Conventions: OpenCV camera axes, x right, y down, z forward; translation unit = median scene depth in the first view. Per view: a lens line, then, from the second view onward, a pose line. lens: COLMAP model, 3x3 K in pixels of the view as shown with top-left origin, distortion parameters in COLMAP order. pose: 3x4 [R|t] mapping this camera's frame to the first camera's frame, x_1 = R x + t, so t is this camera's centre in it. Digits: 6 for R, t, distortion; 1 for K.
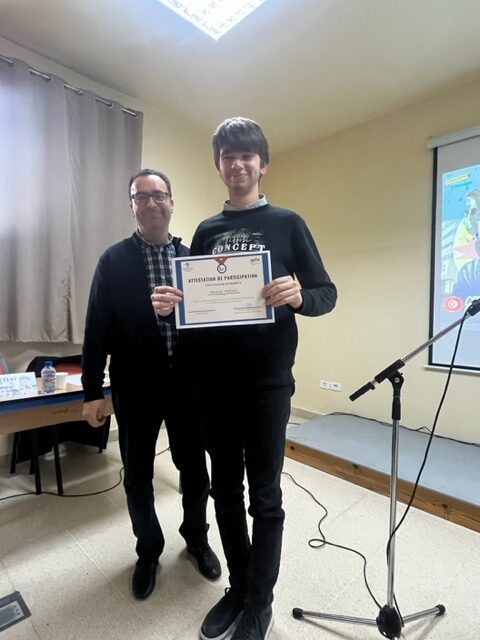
lens RADIAL K [[370.8, 0, 239.6], [0, 370.8, 318.4], [0, 0, 1]] dist [-0.002402, 0.000795]
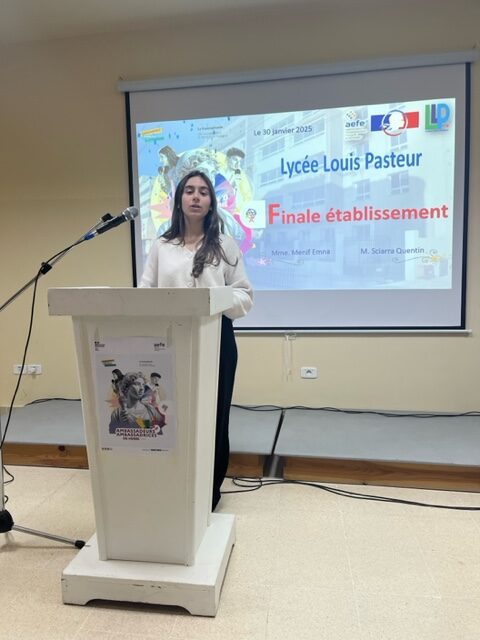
lens RADIAL K [[488.6, 0, 238.5], [0, 488.6, 324.0], [0, 0, 1]] dist [0.058589, -0.070843]
pose [[0.797906, -0.083911, 0.596913, -0.026109], [0.043178, 0.995676, 0.082251, 0.019490], [-0.601234, -0.039855, 0.798079, -0.168343]]
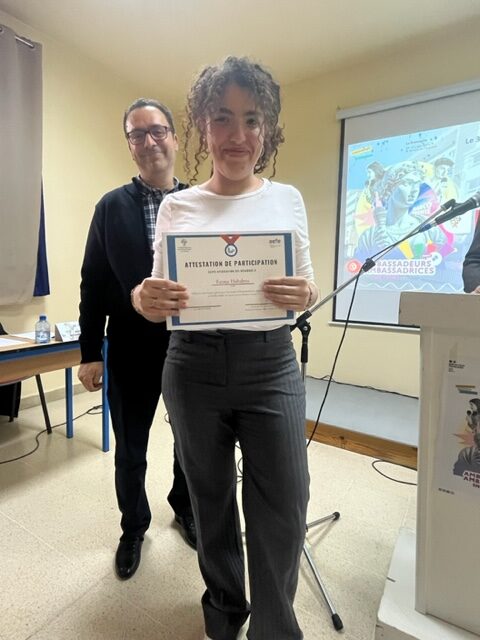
lens RADIAL K [[371.2, 0, 241.7], [0, 371.2, 317.8], [0, 0, 1]] dist [0.000017, 0.000545]
pose [[0.974019, -0.021617, 0.225431, -0.011334], [0.000280, 0.995548, 0.094258, 0.010654], [-0.226465, -0.091746, 0.969689, -0.028875]]
